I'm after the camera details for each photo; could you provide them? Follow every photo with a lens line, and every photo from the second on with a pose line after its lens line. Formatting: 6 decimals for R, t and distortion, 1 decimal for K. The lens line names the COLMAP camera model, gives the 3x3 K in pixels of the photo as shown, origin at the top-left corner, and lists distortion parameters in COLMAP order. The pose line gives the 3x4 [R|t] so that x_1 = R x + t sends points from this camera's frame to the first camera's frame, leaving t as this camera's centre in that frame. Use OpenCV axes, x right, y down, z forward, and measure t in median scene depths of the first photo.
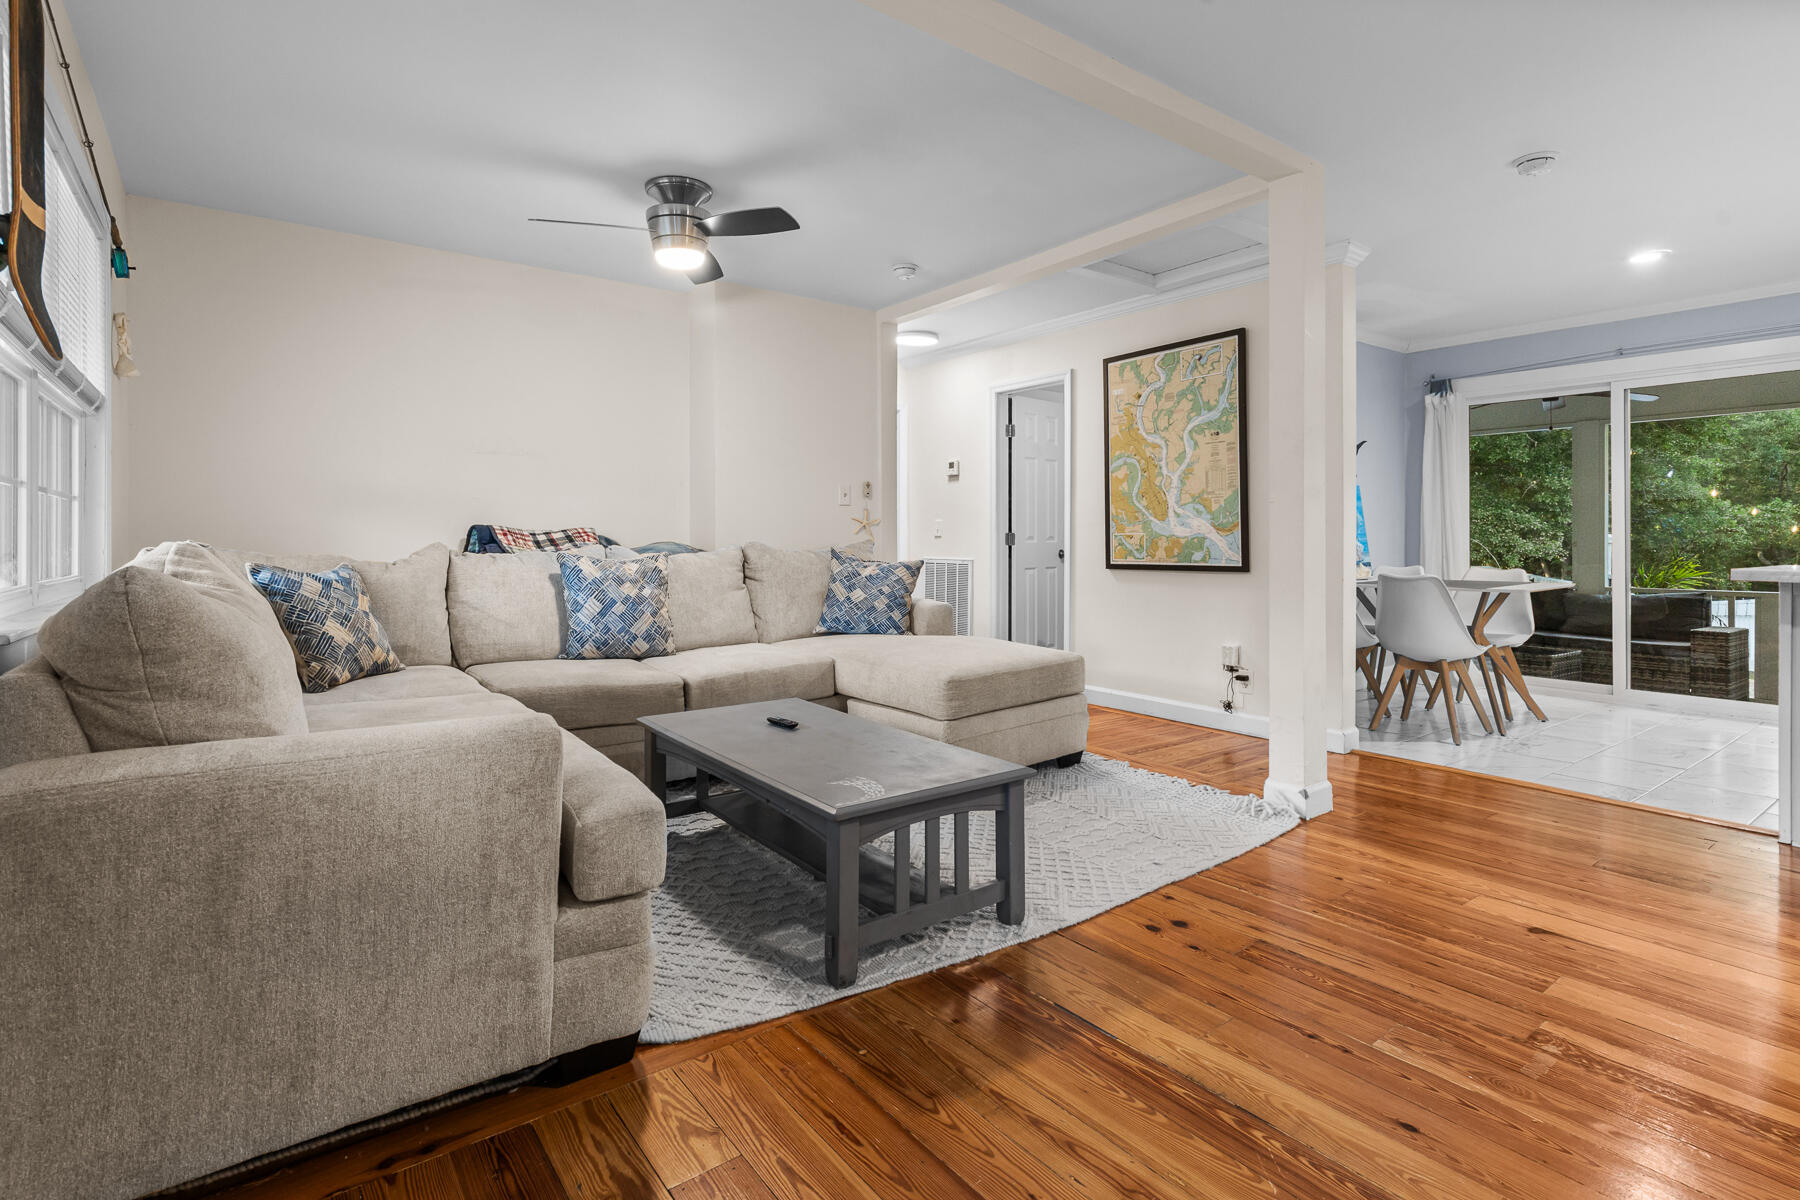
lens RADIAL K [[866.5, 0, 887.2], [0, 866.5, 529.3], [0, 0, 1]] dist [0.004976, 0.000195]
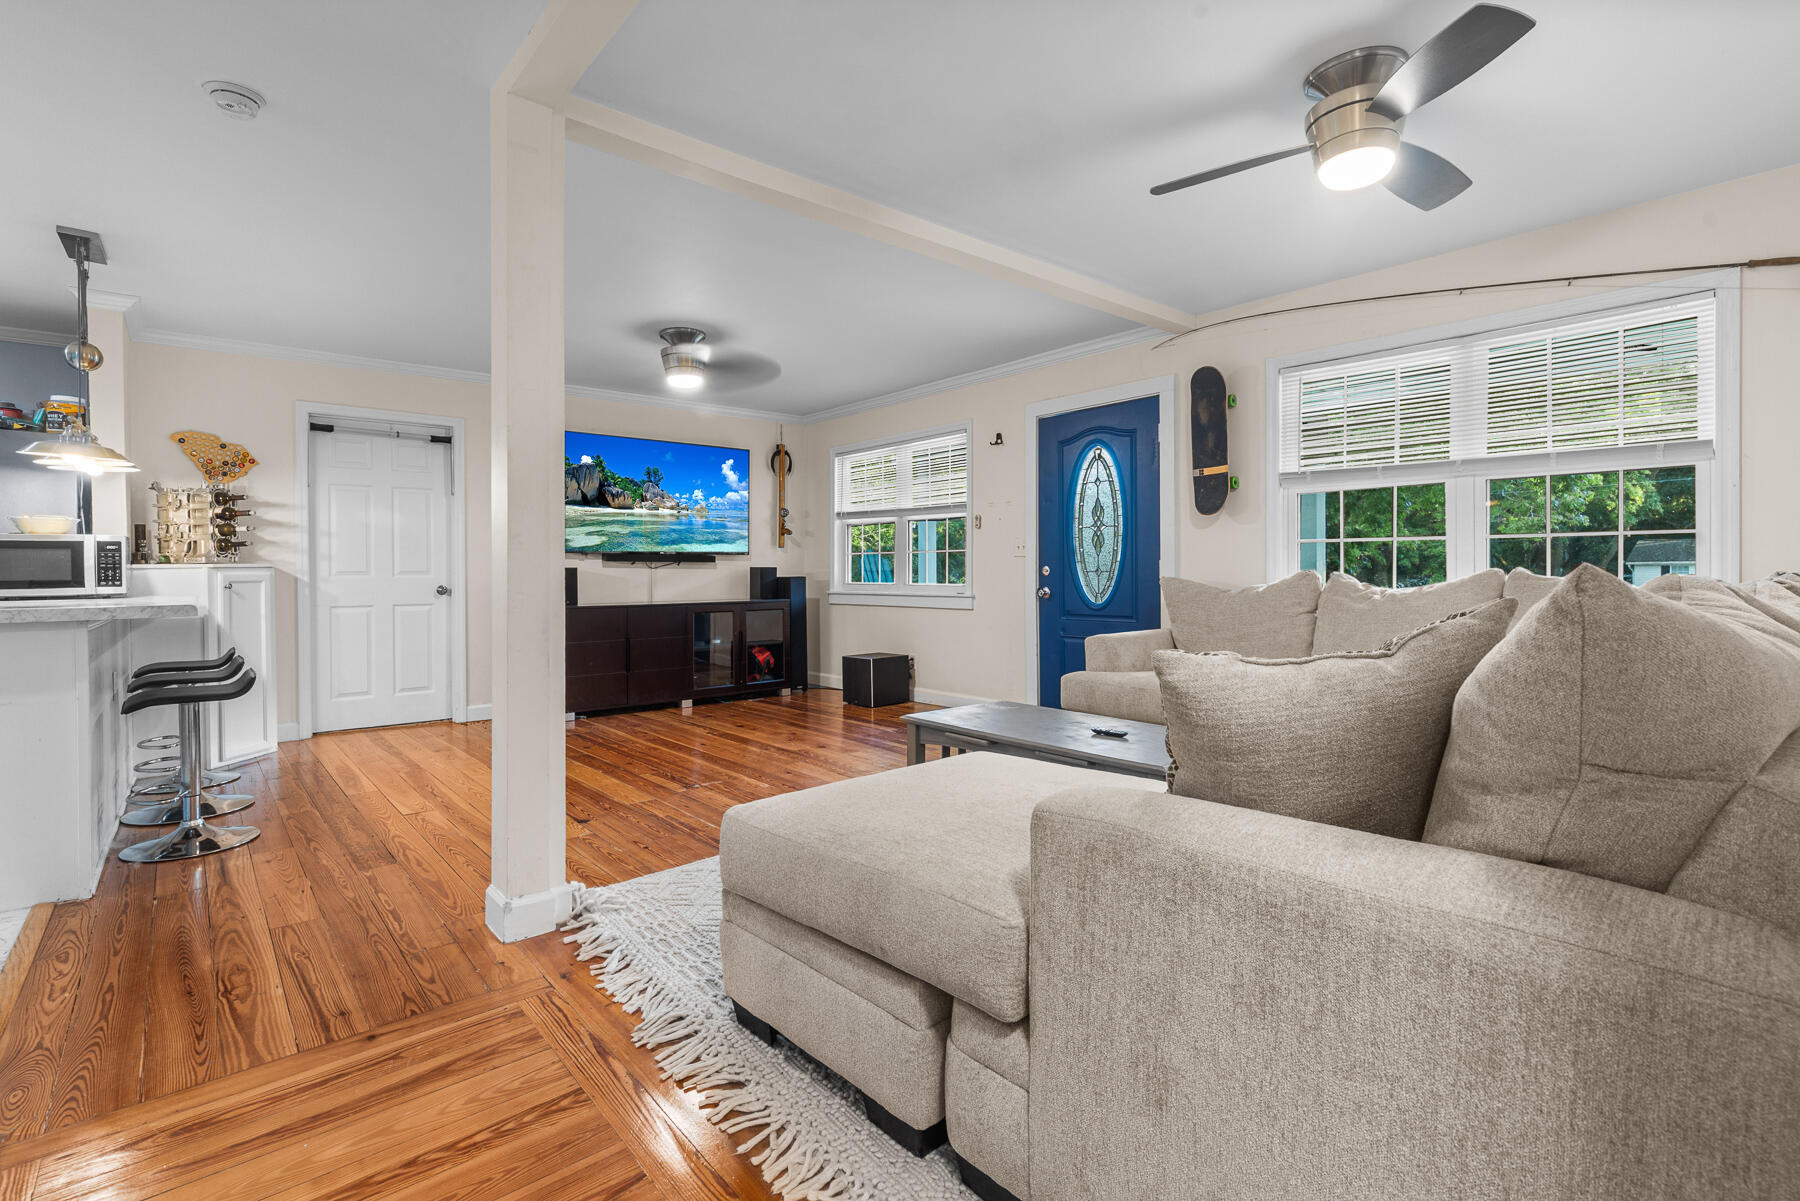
lens RADIAL K [[831.2, 0, 896.3], [0, 831.2, 576.8], [0, 0, 1]] dist [-0.000171, -0.000112]
pose [[-0.998013, 0.009303, -0.062313, 0.205392], [0.009446, 0.999953, -0.001991, 0.018698], [0.062291, -0.002575, -0.998055, 1.929749]]
